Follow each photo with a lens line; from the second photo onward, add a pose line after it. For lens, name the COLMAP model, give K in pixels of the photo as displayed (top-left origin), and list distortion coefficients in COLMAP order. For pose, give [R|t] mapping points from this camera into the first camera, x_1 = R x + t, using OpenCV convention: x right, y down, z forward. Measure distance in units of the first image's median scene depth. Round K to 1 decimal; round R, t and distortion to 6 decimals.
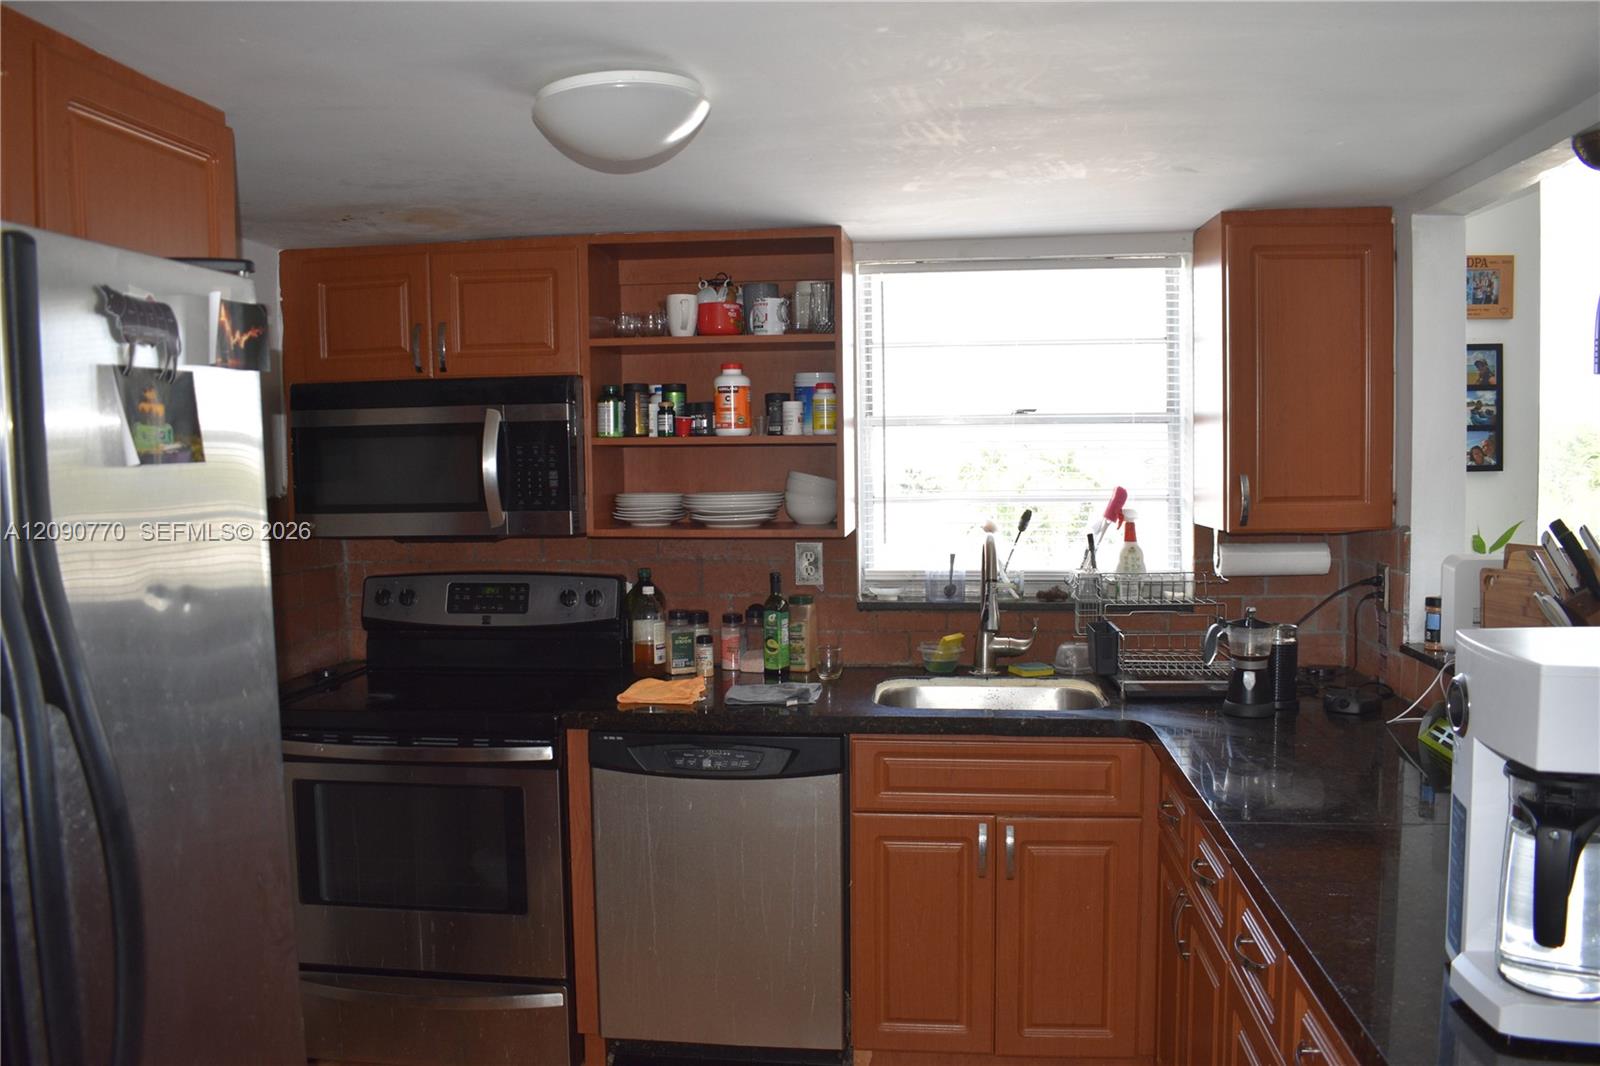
lens RADIAL K [[1254.7, 0, 801.2], [0, 1254.7, 539.0], [0, 0, 1]] dist [-0.090293, 0.010634]
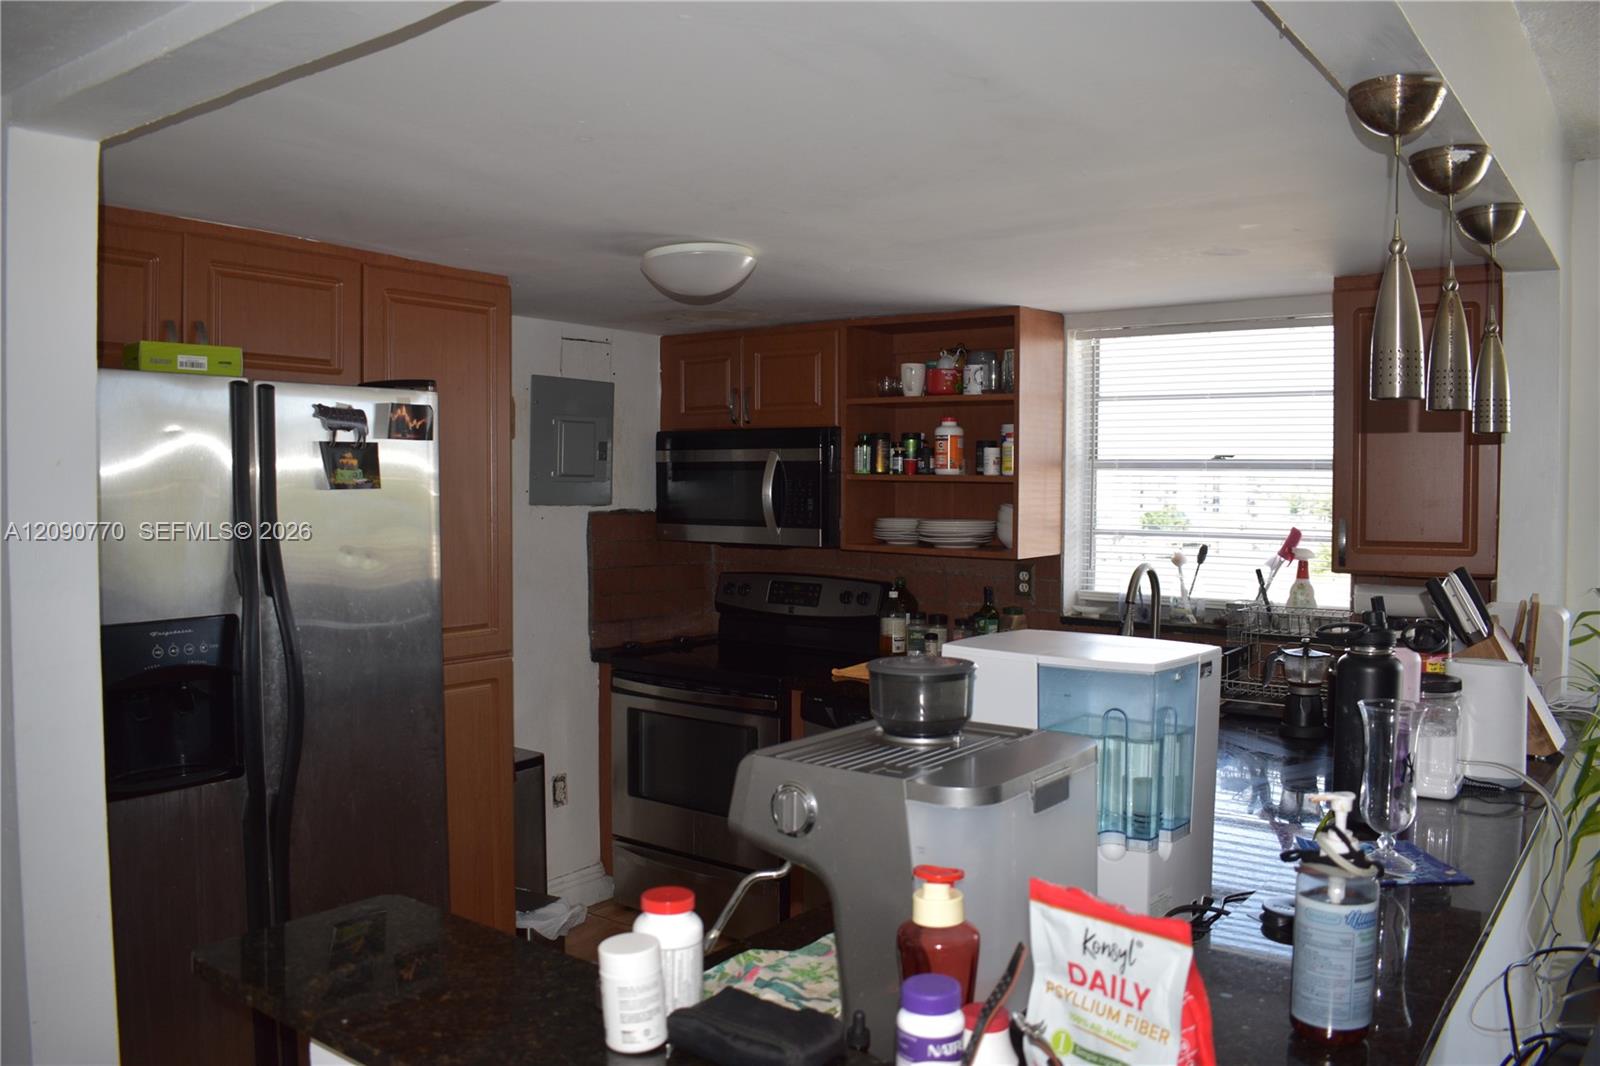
lens RADIAL K [[1254.7, 0, 801.3], [0, 1254.7, 533.5], [0, 0, 1]] dist [-0.090293, 0.010634]
pose [[0.863639, 0.040975, -0.502442, 0.452185], [-0.053570, 0.998507, -0.010650, -0.002382], [0.501256, 0.036114, 0.864545, -0.155602]]
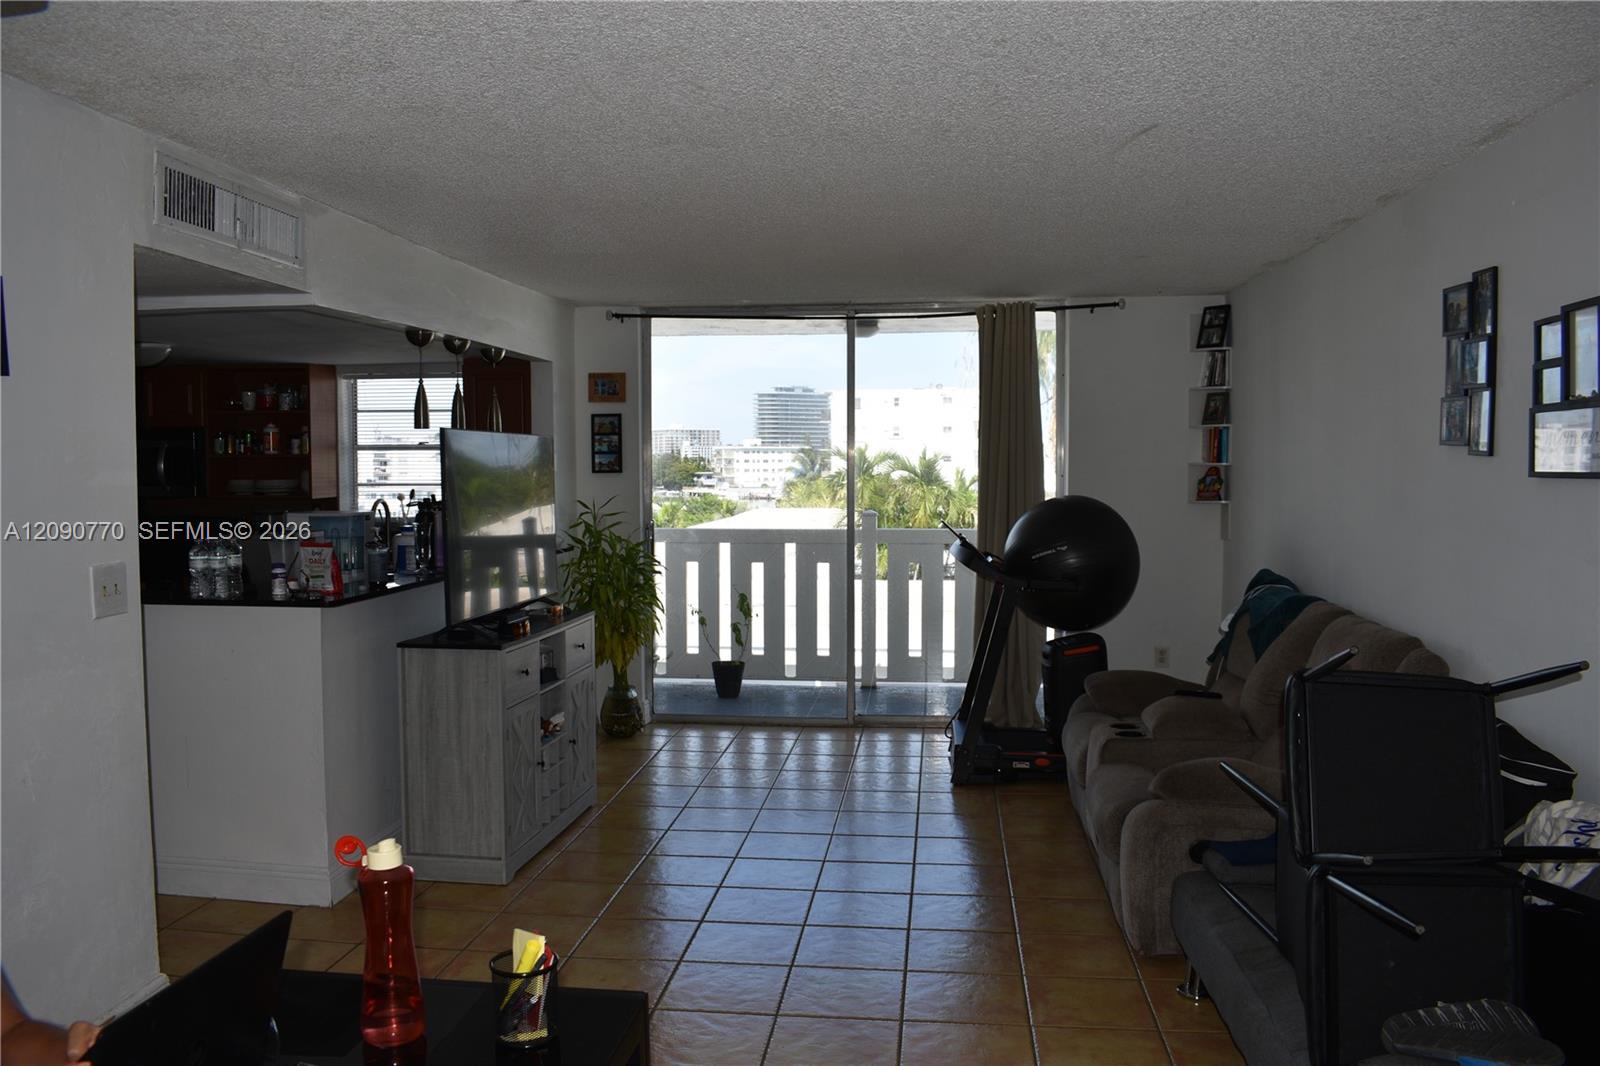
lens RADIAL K [[1254.7, 0, 805.8], [0, 1254.7, 538.1], [0, 0, 1]] dist [-0.090293, 0.010634]
pose [[0.999896, 0.013675, 0.004643, 0.902373], [-0.013645, 0.999886, -0.006523, 0.070651], [-0.004732, 0.006458, 0.999968, -1.228039]]
